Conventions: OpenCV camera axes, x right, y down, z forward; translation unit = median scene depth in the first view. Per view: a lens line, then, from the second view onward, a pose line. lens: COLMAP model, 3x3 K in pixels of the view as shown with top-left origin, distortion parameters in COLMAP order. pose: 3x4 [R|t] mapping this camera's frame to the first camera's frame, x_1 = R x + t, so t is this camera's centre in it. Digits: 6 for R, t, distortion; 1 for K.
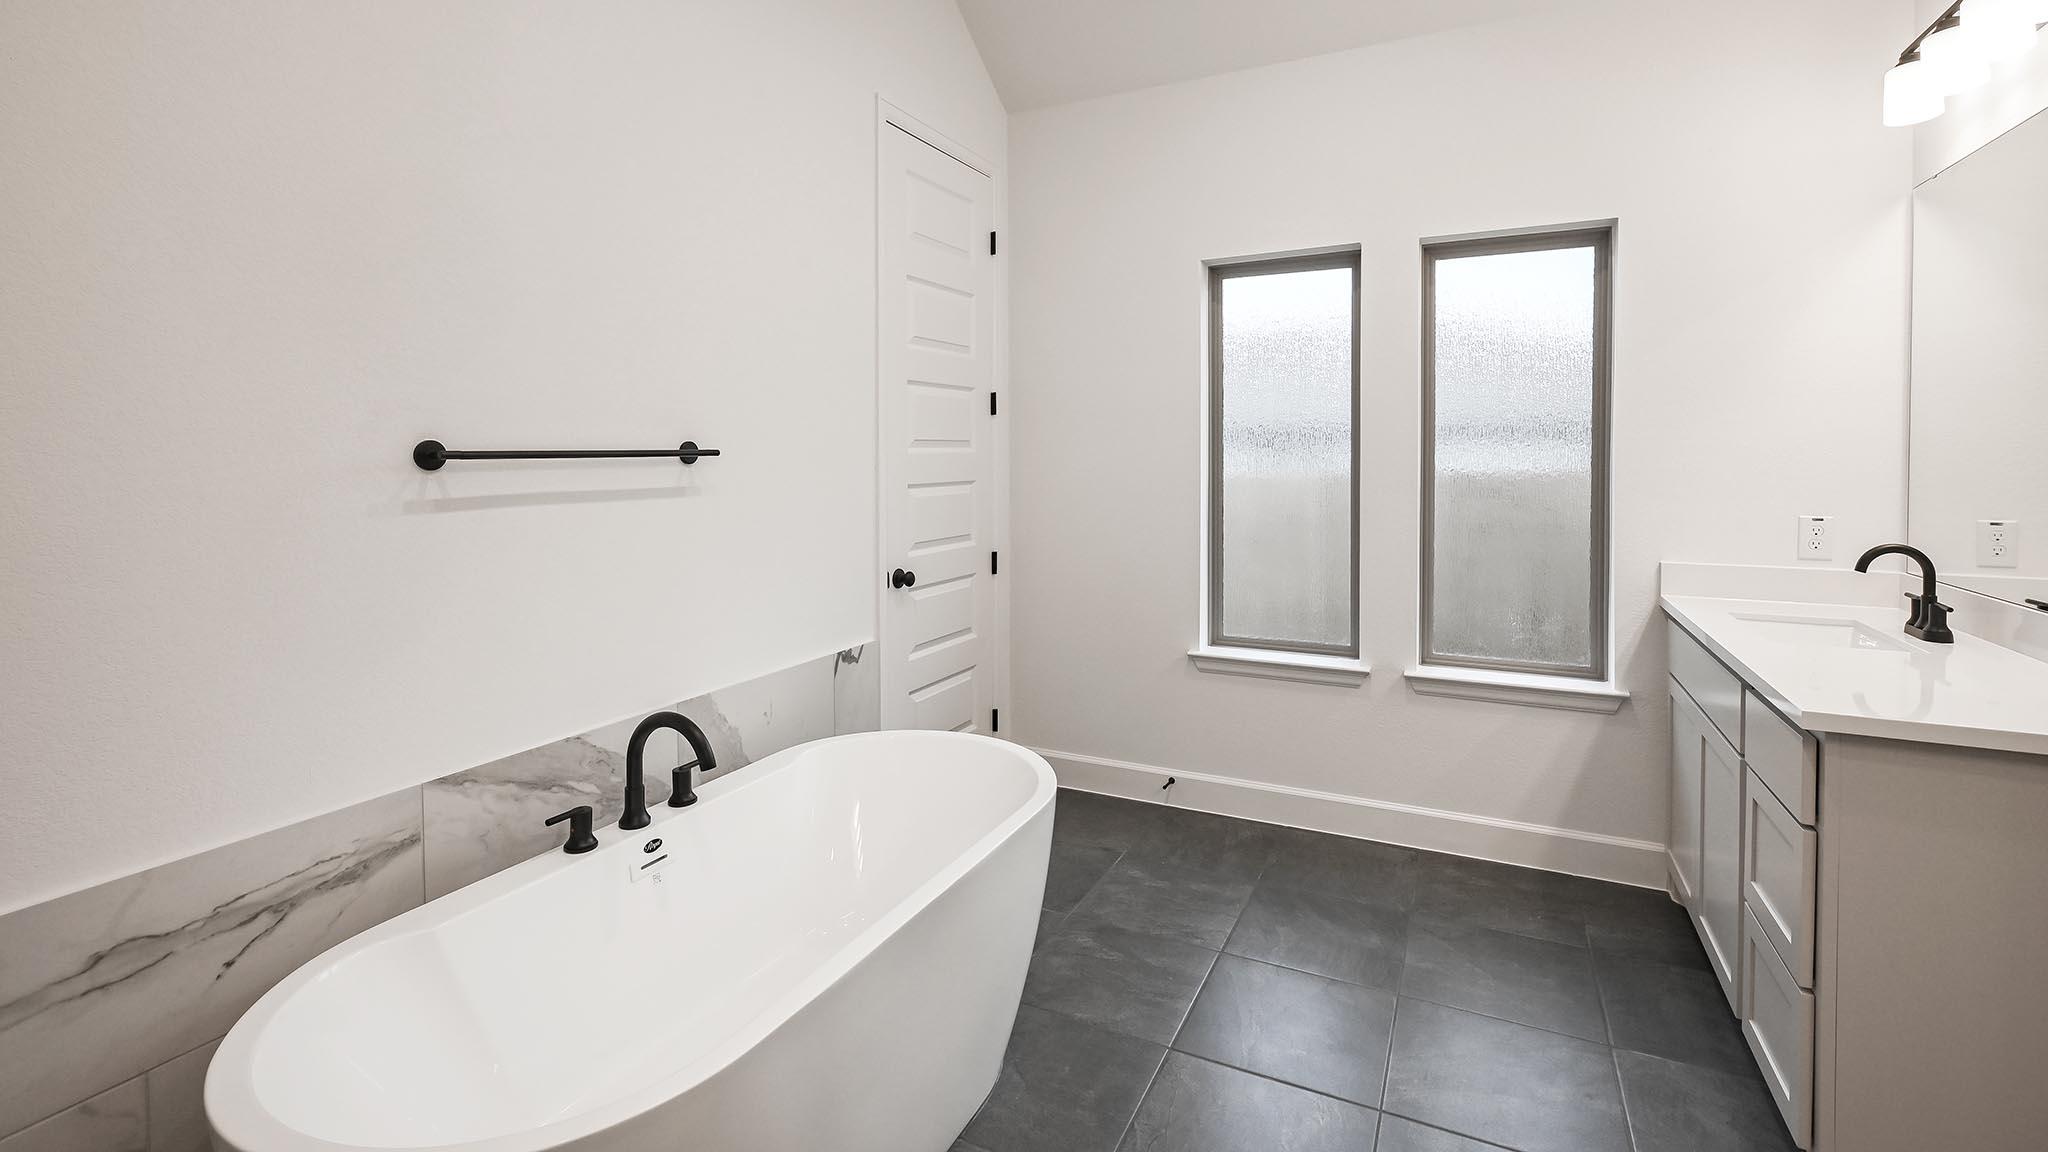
lens RADIAL K [[913.8, 0, 1026.8], [0, 913.8, 471.0], [0, 0, 1]] dist [0.000255, -0.001023]
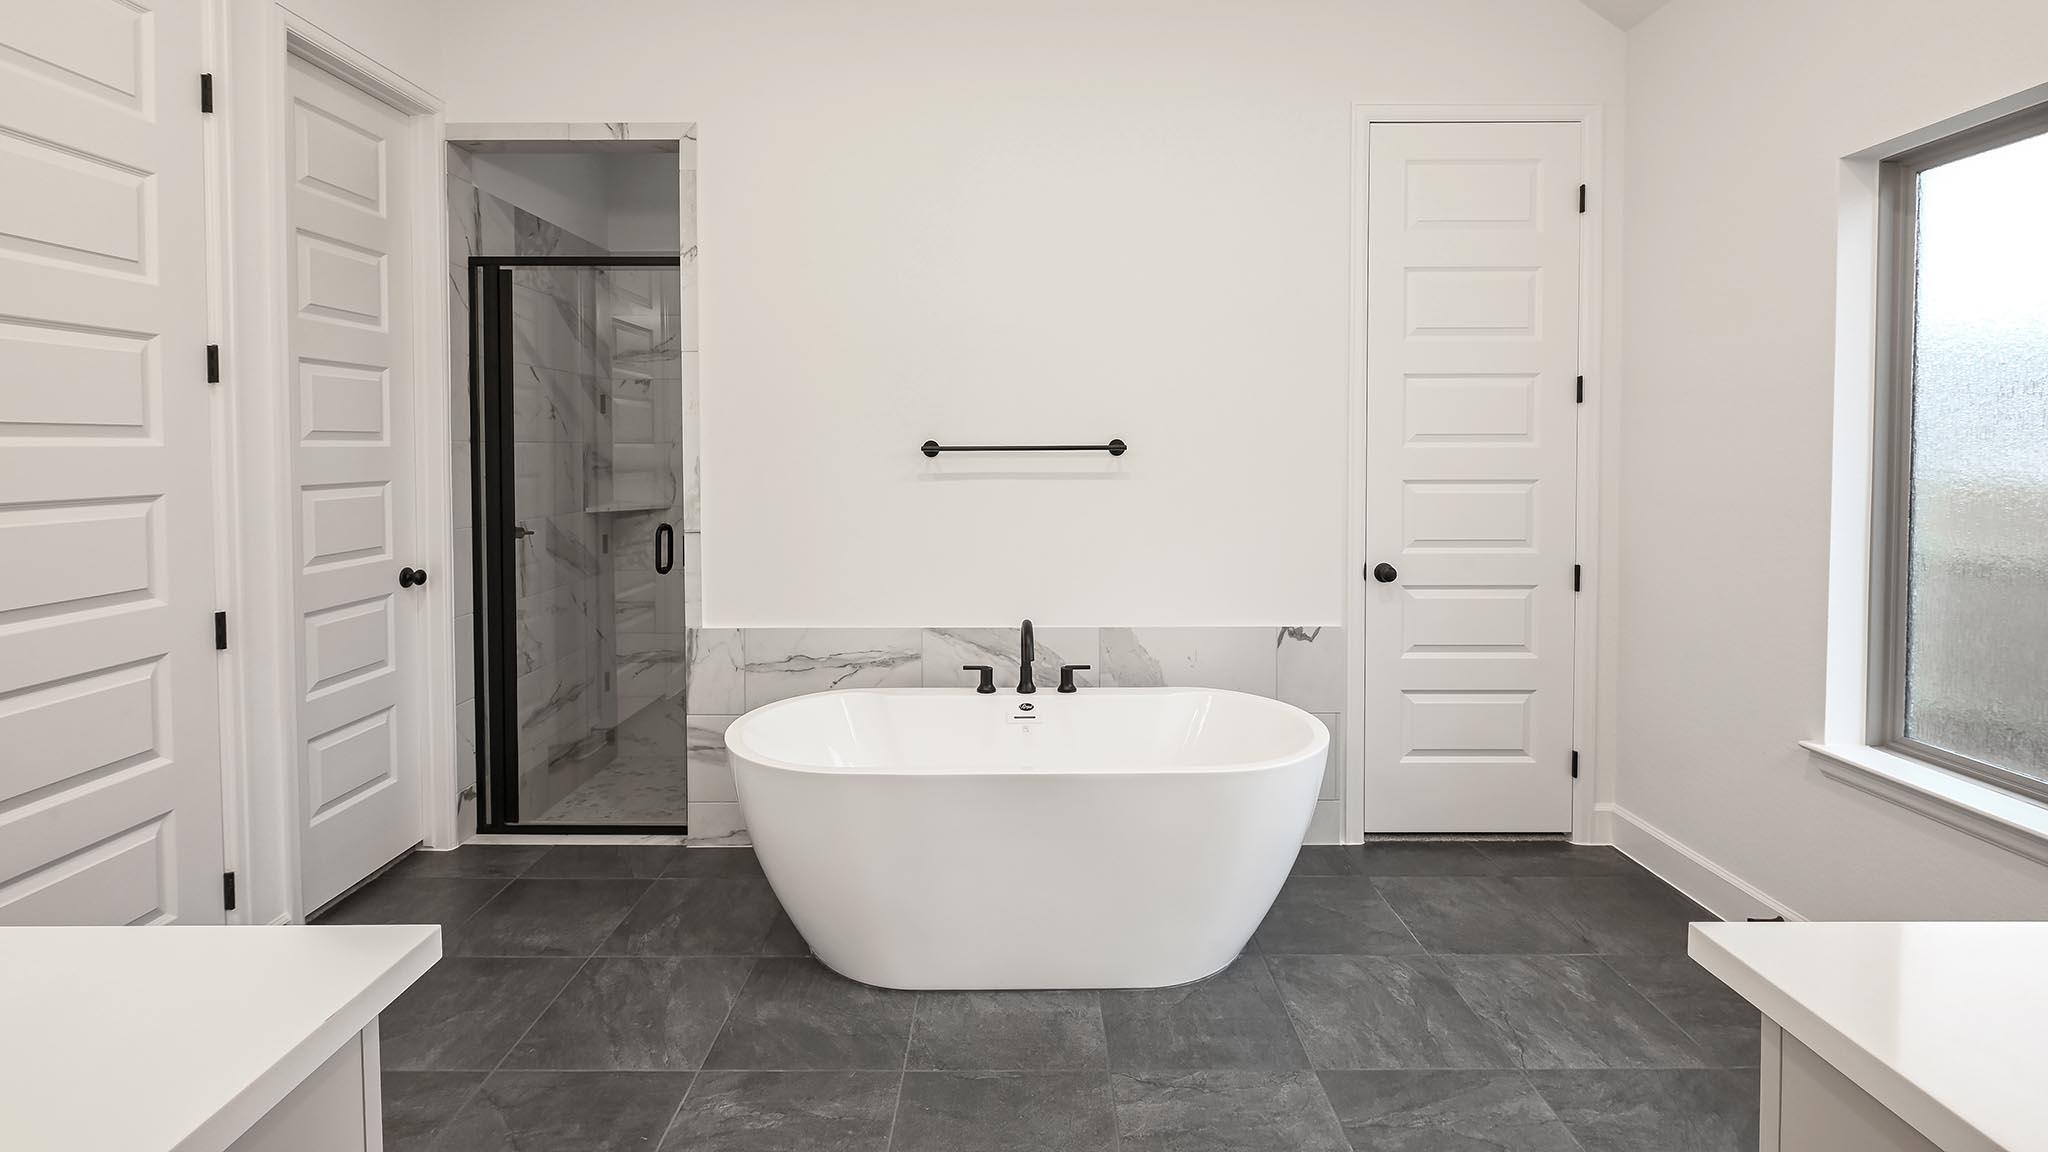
lens RADIAL K [[913.8, 0, 1026.8], [0, 913.8, 471.0], [0, 0, 1]] dist [0.000255, -0.001023]
pose [[0.449584, 0.027199, -0.892824, 0.896961], [-0.018872, 0.999602, 0.020949, -0.012436], [0.893039, 0.007431, 0.449918, 0.304215]]
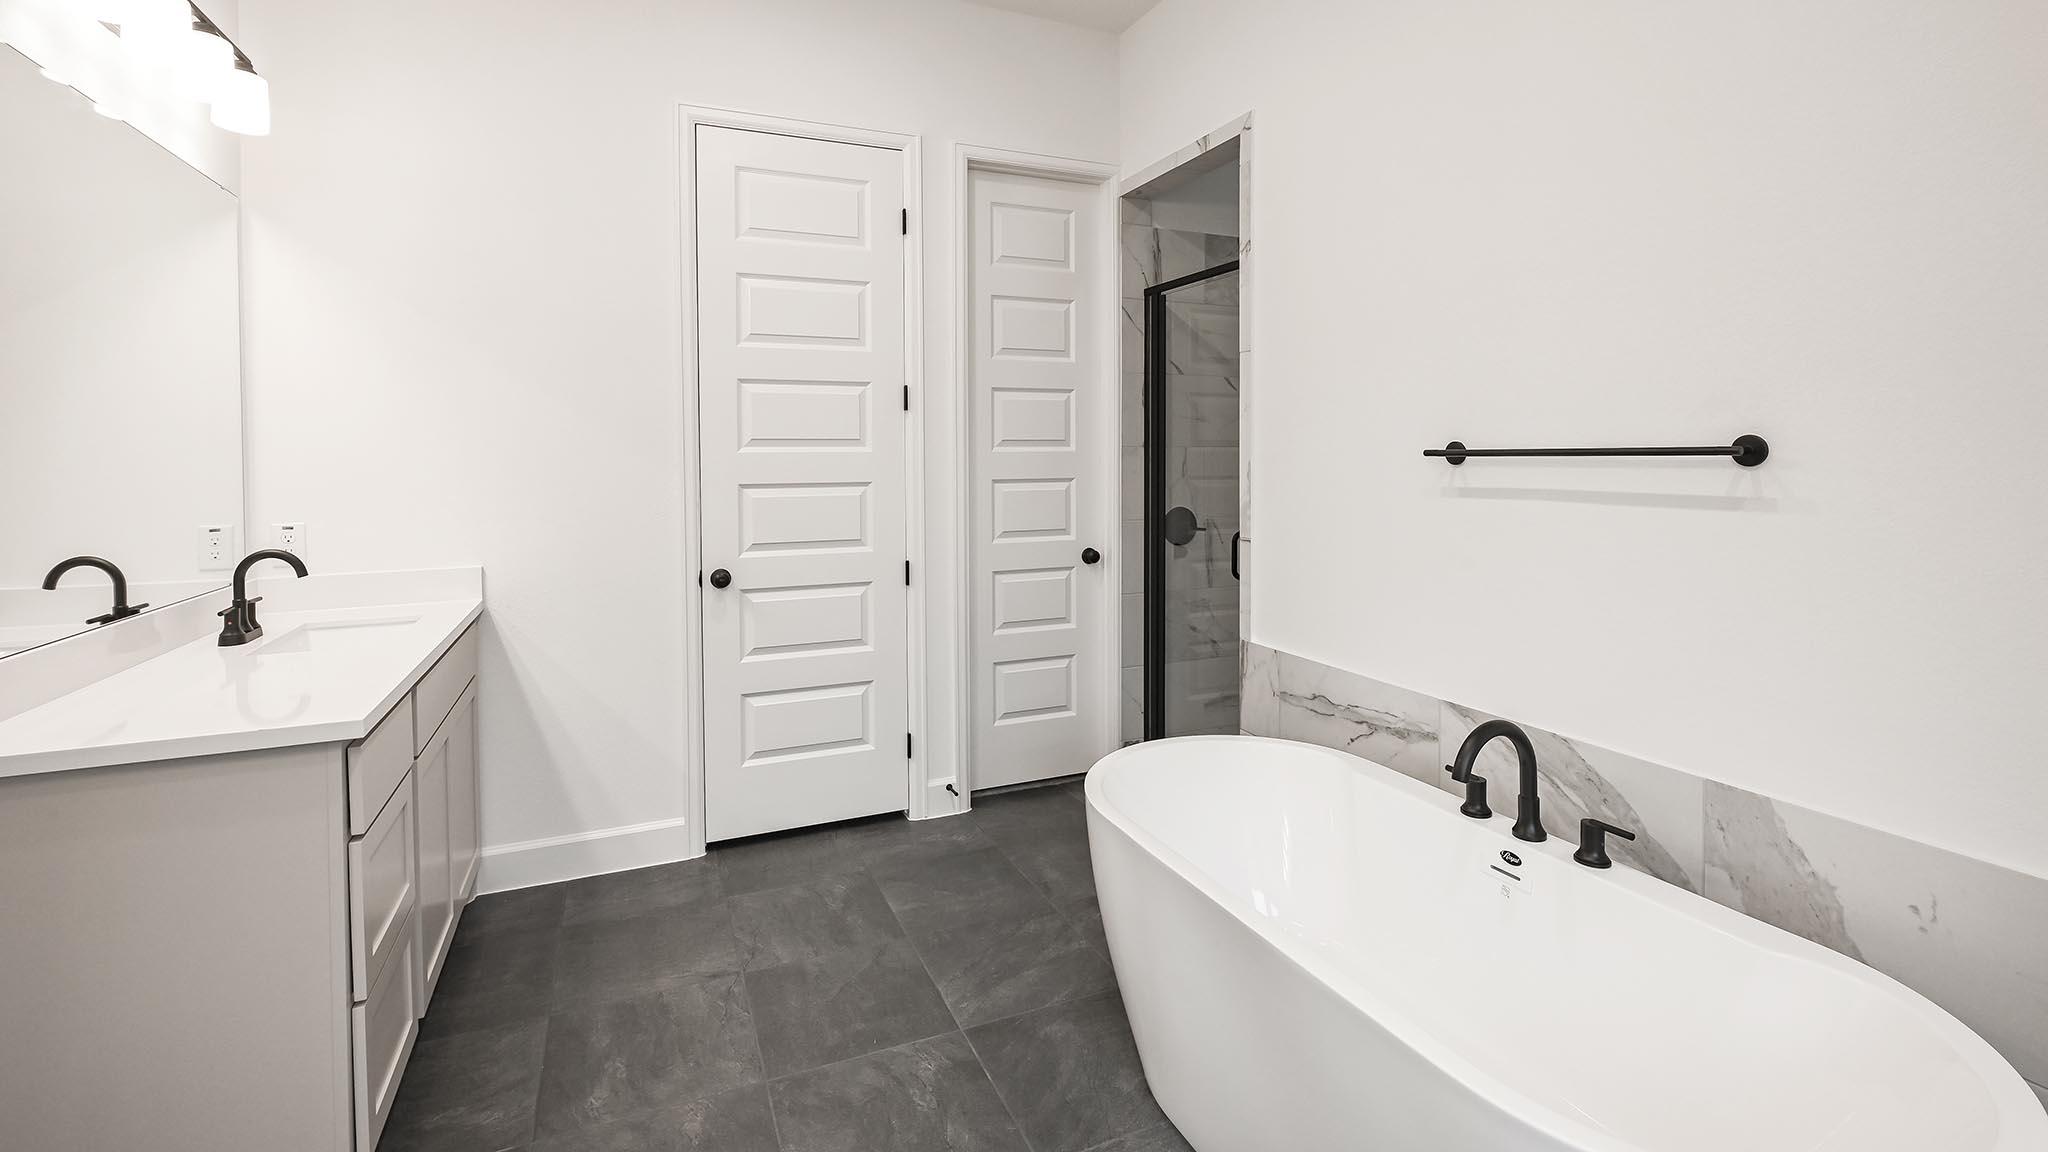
lens RADIAL K [[913.8, 0, 1026.8], [0, 913.8, 471.0], [0, 0, 1]] dist [0.000255, -0.001023]
pose [[-0.640216, 0.022240, -0.767873, 0.626858], [-0.009128, 0.999290, 0.036553, -0.028726], [0.768141, 0.030410, -0.639558, 1.165733]]
